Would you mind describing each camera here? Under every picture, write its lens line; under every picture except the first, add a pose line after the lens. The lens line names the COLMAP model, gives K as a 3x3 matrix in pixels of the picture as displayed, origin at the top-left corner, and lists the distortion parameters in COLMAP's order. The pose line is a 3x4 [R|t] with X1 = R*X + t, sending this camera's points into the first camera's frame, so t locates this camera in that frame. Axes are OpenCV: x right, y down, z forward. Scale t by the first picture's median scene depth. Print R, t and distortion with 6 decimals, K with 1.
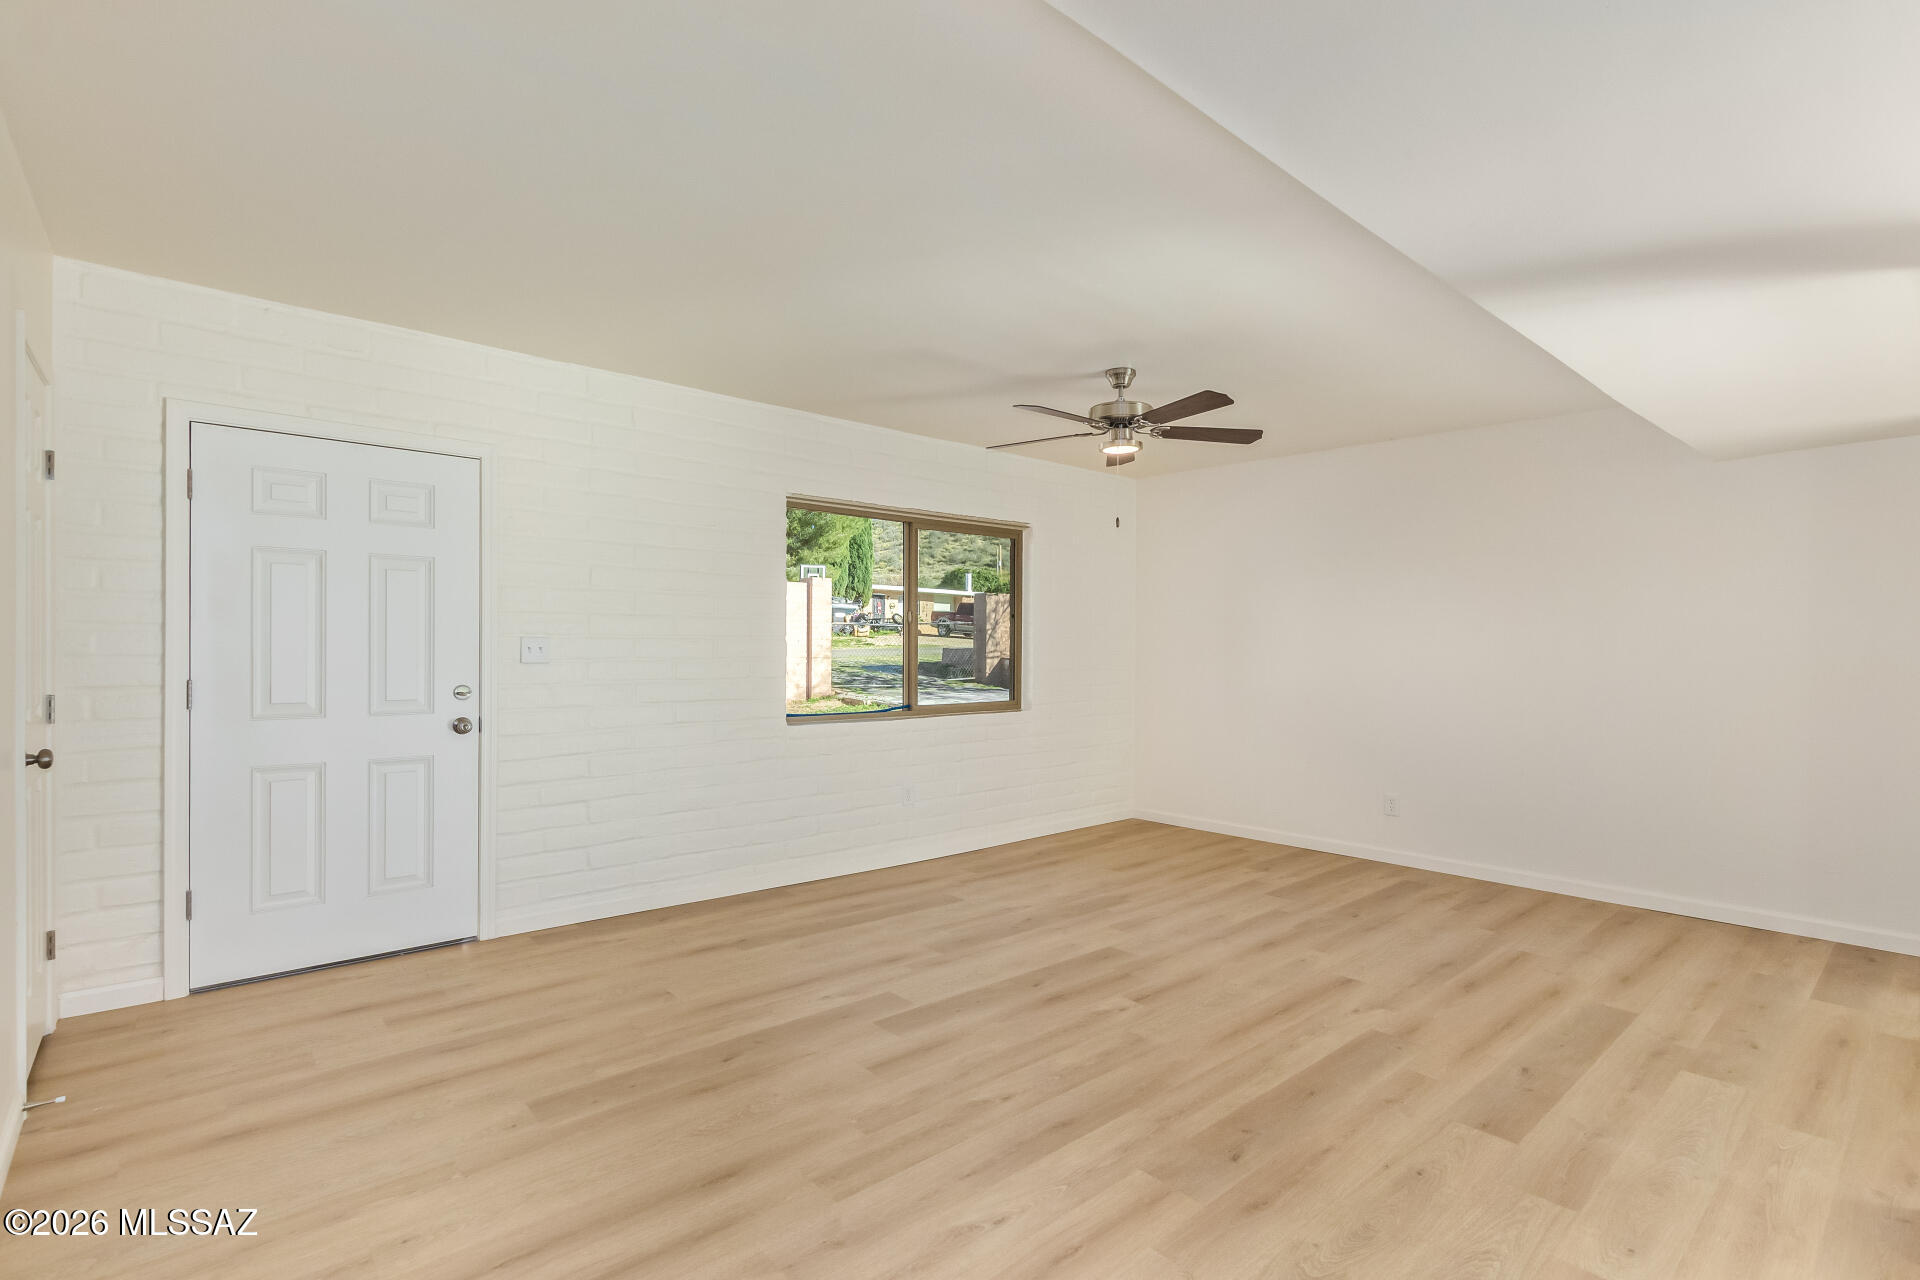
lens RADIAL K [[889.7, 0, 961.8], [0, 889.7, 646.2], [0, 0, 1]] dist [0.003634, 0.000192]
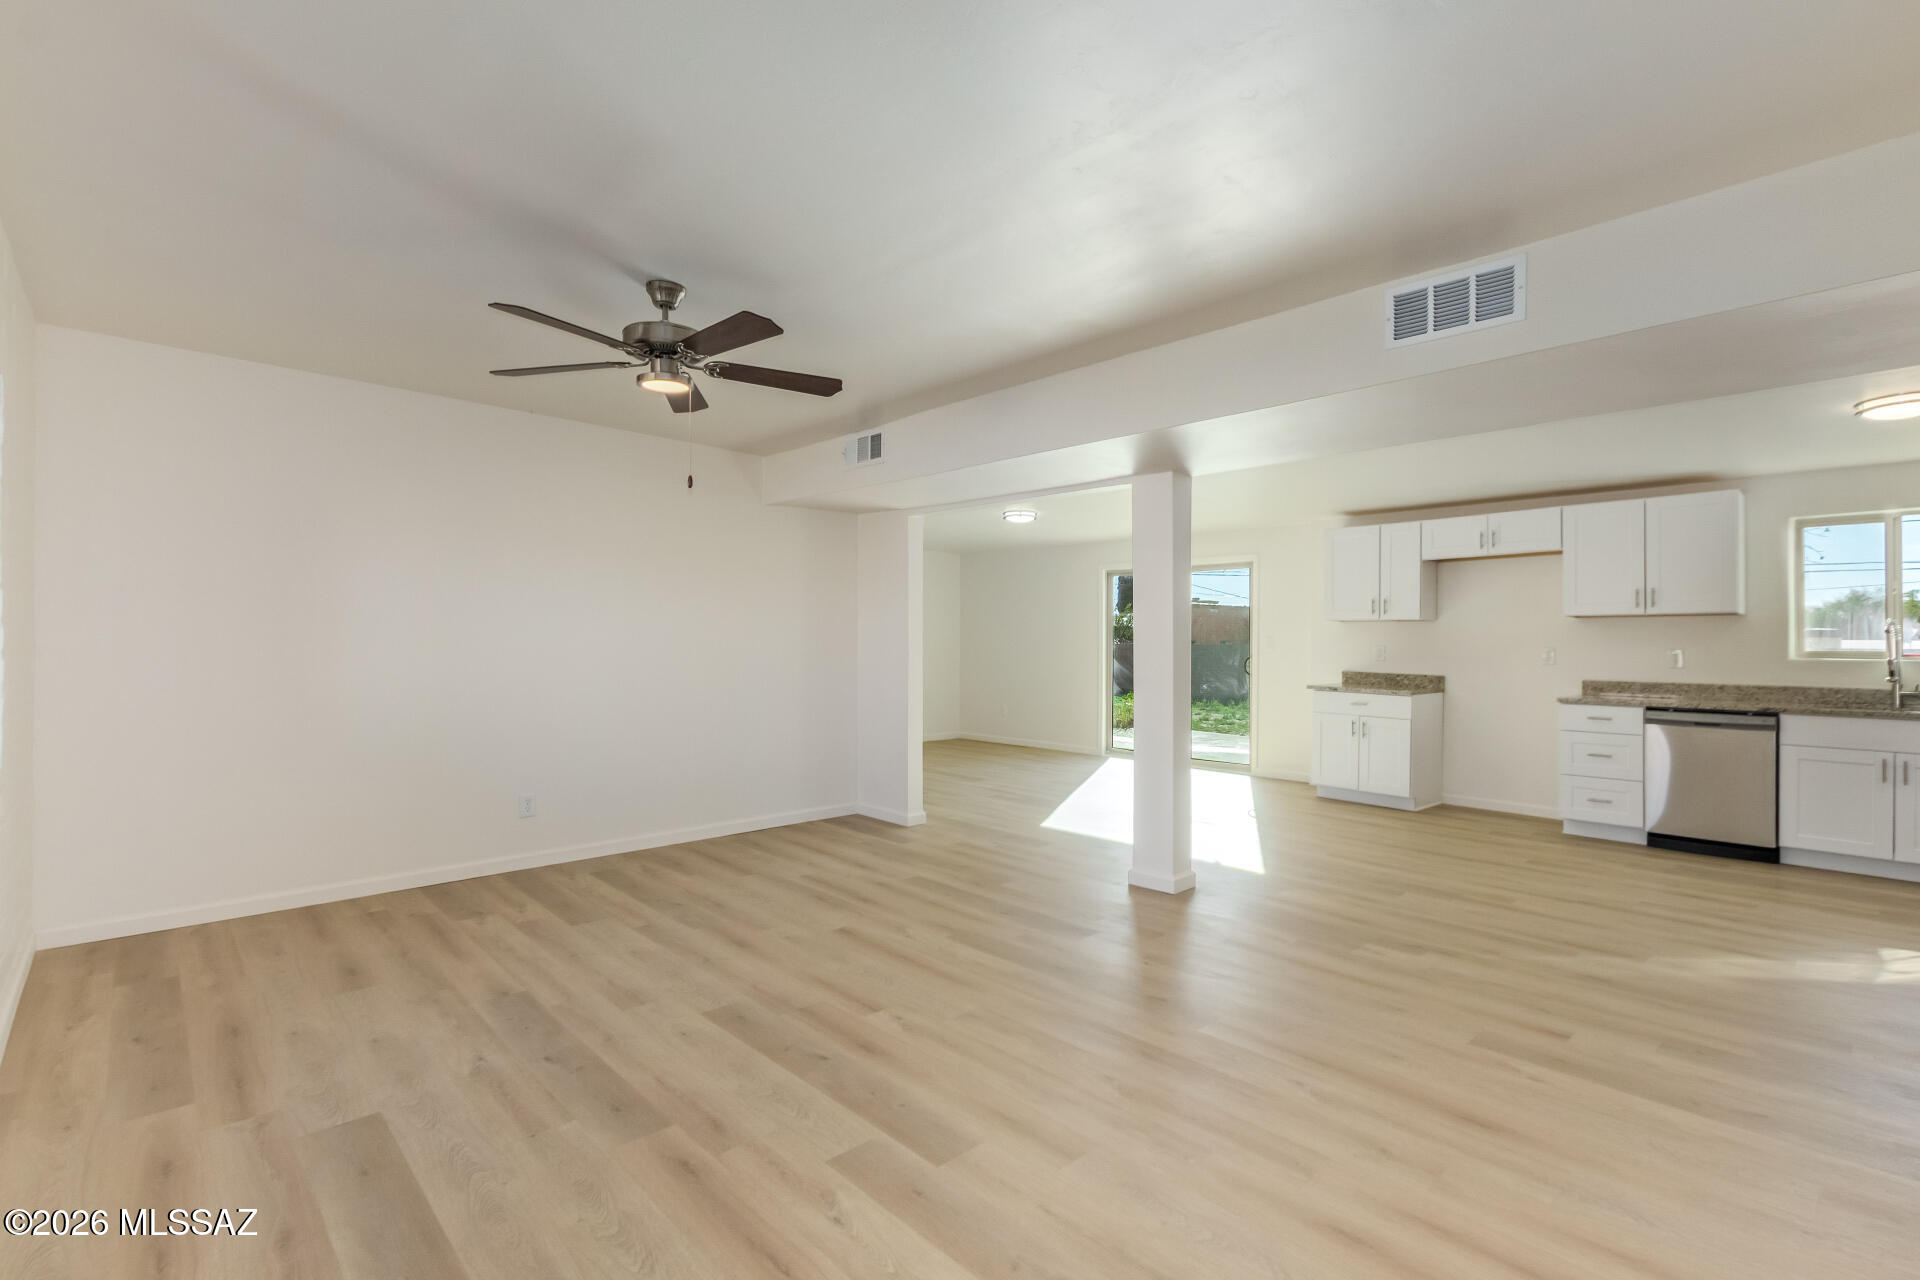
lens RADIAL K [[889.7, 0, 961.8], [0, 889.7, 646.2], [0, 0, 1]] dist [0.003634, 0.000192]
pose [[-0.025960, -0.014131, 0.999563, -0.663864], [-0.006029, 0.999884, 0.013979, -0.008230], [-0.999645, -0.005664, -0.026042, 0.814385]]
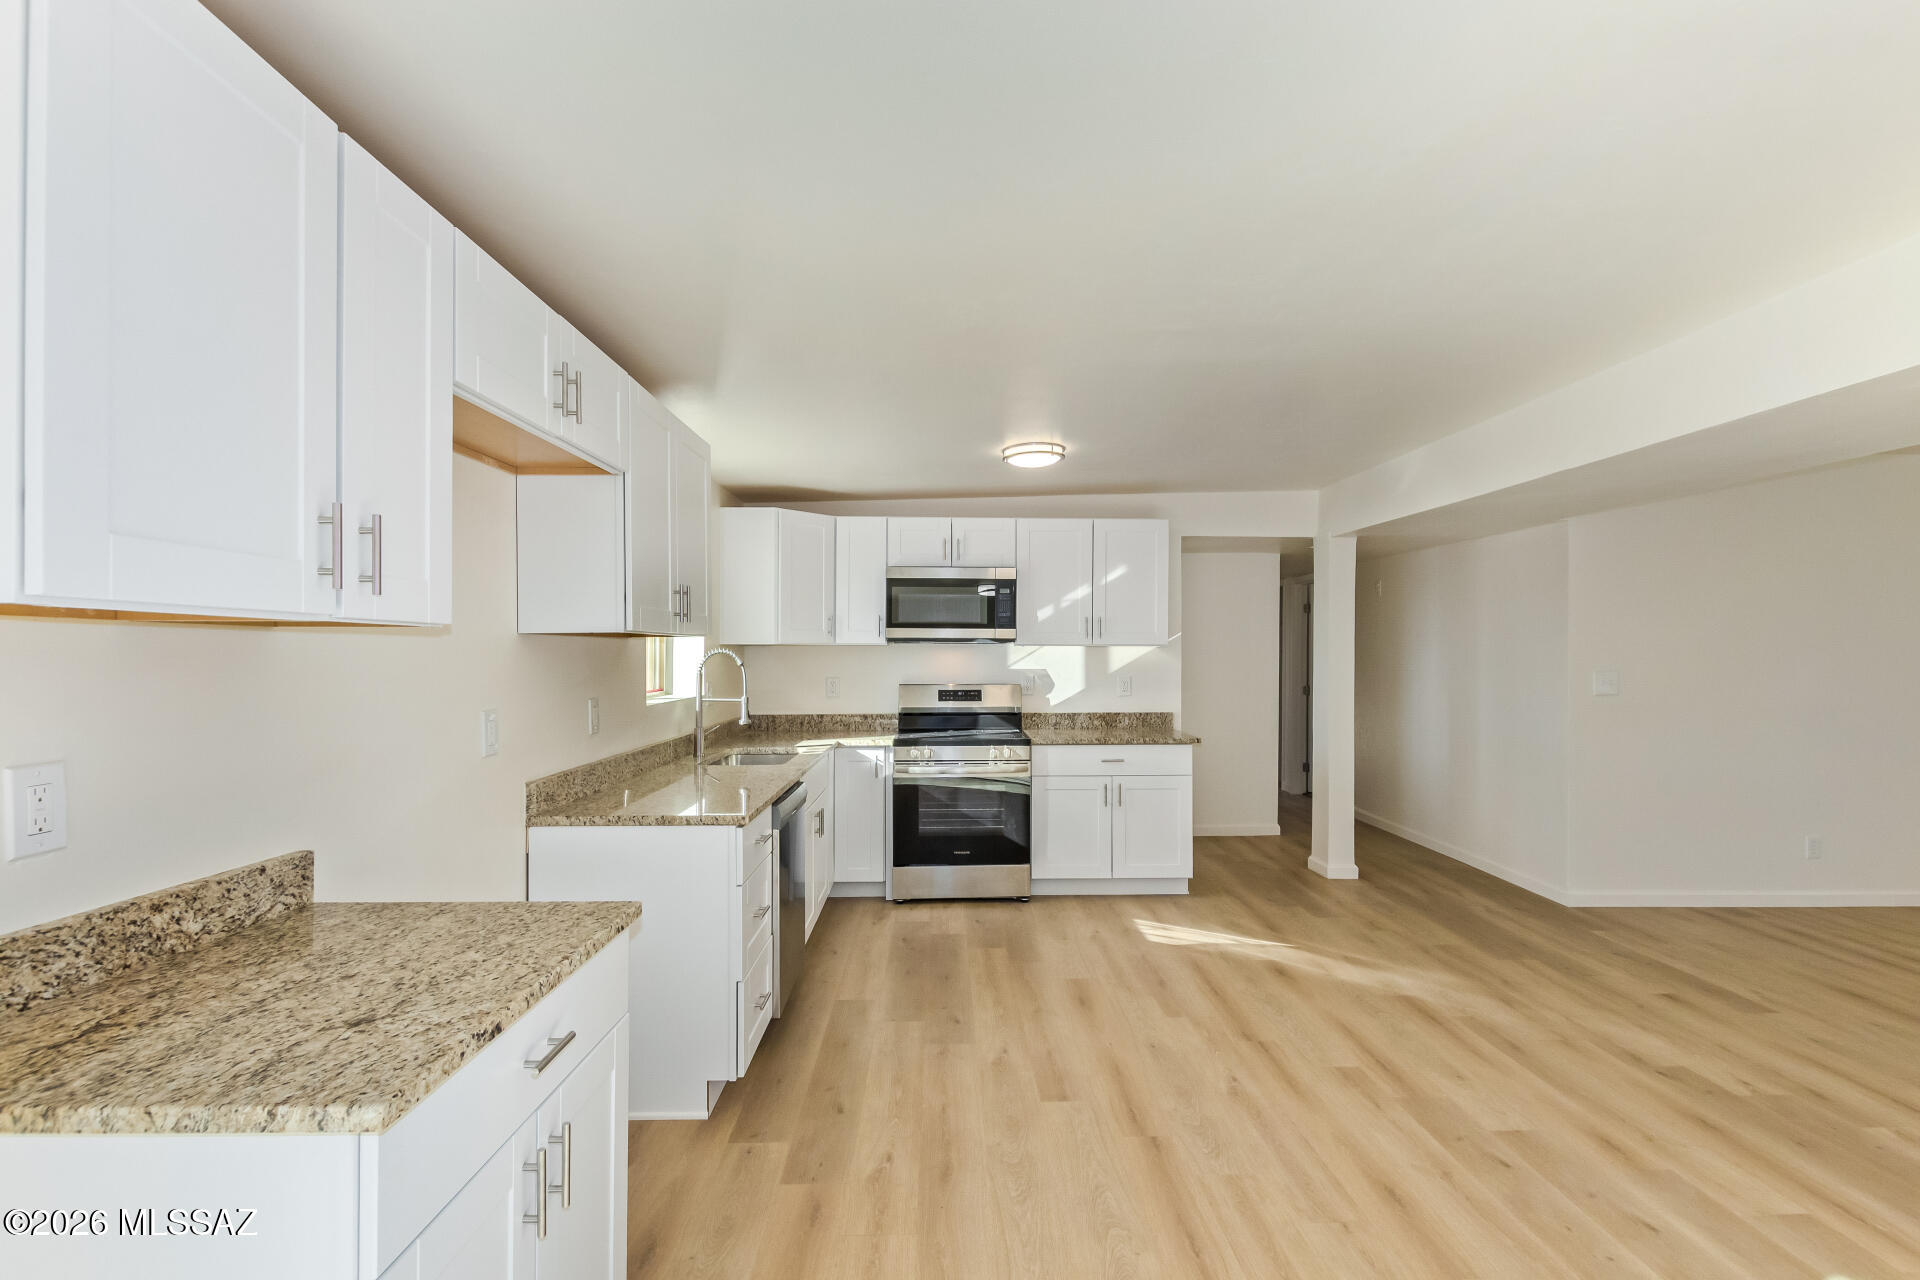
lens RADIAL K [[889.7, 0, 961.8], [0, 889.7, 646.2], [0, 0, 1]] dist [0.003634, 0.000192]
pose [[-0.645492, -0.010020, -0.763702, 1.394614], [-0.003950, 0.999944, -0.009781, -0.037554], [0.763757, -0.003297, -0.645495, 0.303845]]
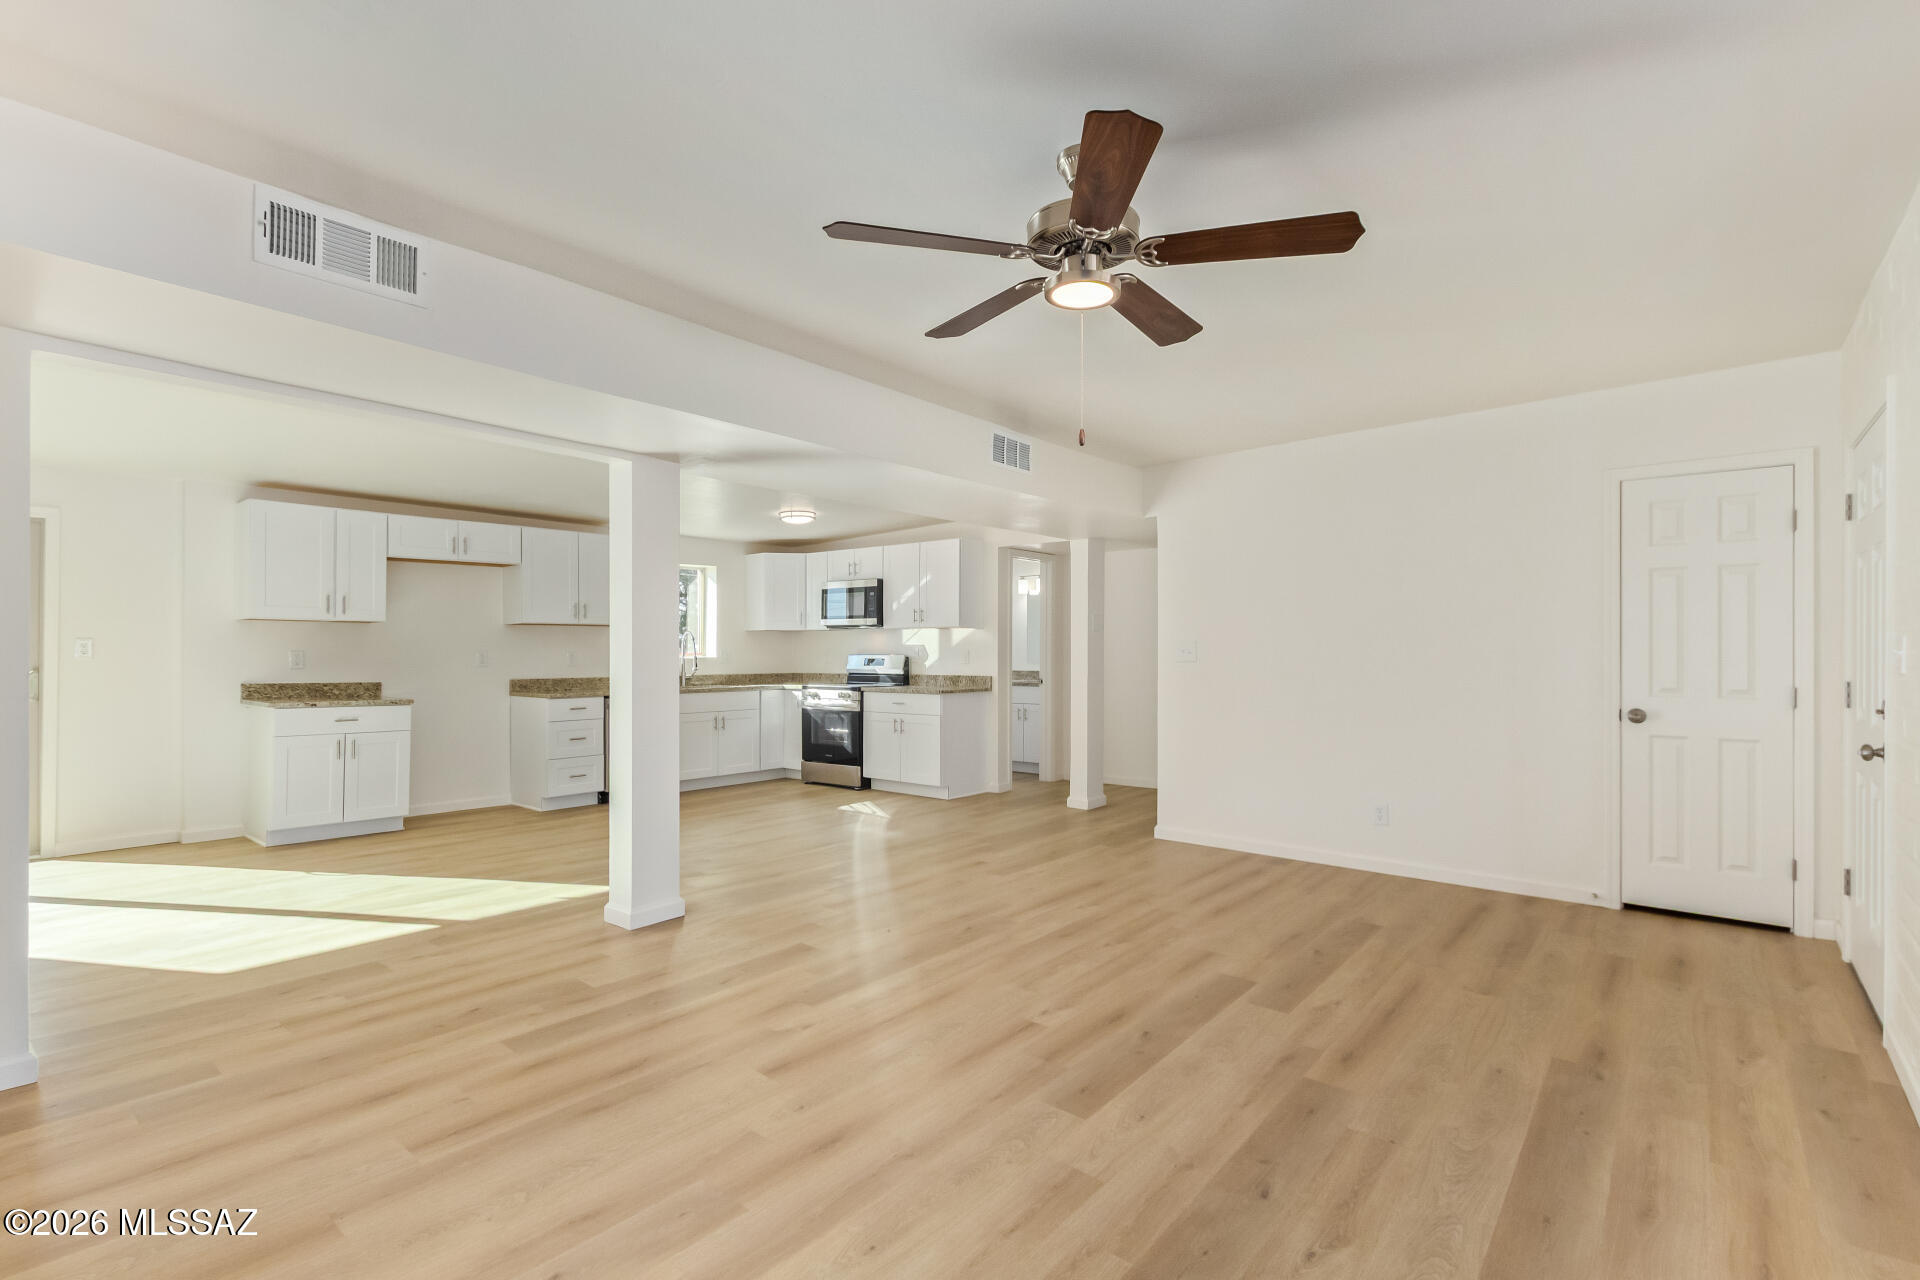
lens RADIAL K [[889.7, 0, 961.8], [0, 889.7, 646.2], [0, 0, 1]] dist [0.003634, 0.000192]
pose [[-0.986606, -0.009665, -0.162832, 0.372141], [-0.008642, 0.999938, -0.006987, 0.006196], [0.162889, -0.005487, -0.986629, 1.669988]]
